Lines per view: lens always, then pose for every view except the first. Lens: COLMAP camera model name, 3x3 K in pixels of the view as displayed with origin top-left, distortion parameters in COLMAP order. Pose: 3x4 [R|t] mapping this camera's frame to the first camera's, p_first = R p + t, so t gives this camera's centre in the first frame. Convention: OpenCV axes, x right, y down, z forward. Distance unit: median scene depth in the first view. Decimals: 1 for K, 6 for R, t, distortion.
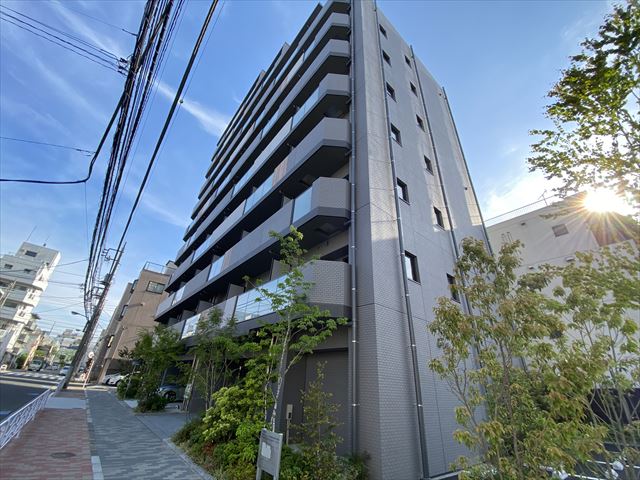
lens RADIAL K [[261.5, 0, 320.0], [0, 261.5, 240.0], [0, 0, 1]] dist [0.010940, -0.016307]
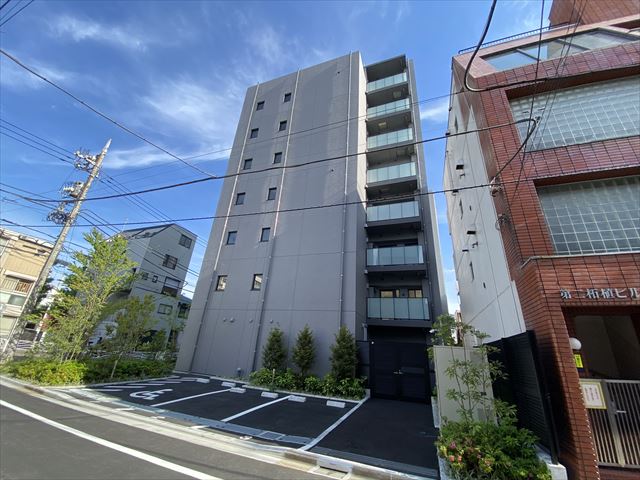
lens RADIAL K [[261.5, 0, 320.0], [0, 261.5, 240.0], [0, 0, 1]] dist [0.010940, -0.016307]
pose [[0.490535, -0.363626, -0.791929, 0.582925], [0.382236, 0.906472, -0.179456, 0.108665], [0.783117, -0.214674, 0.583647, 0.120787]]
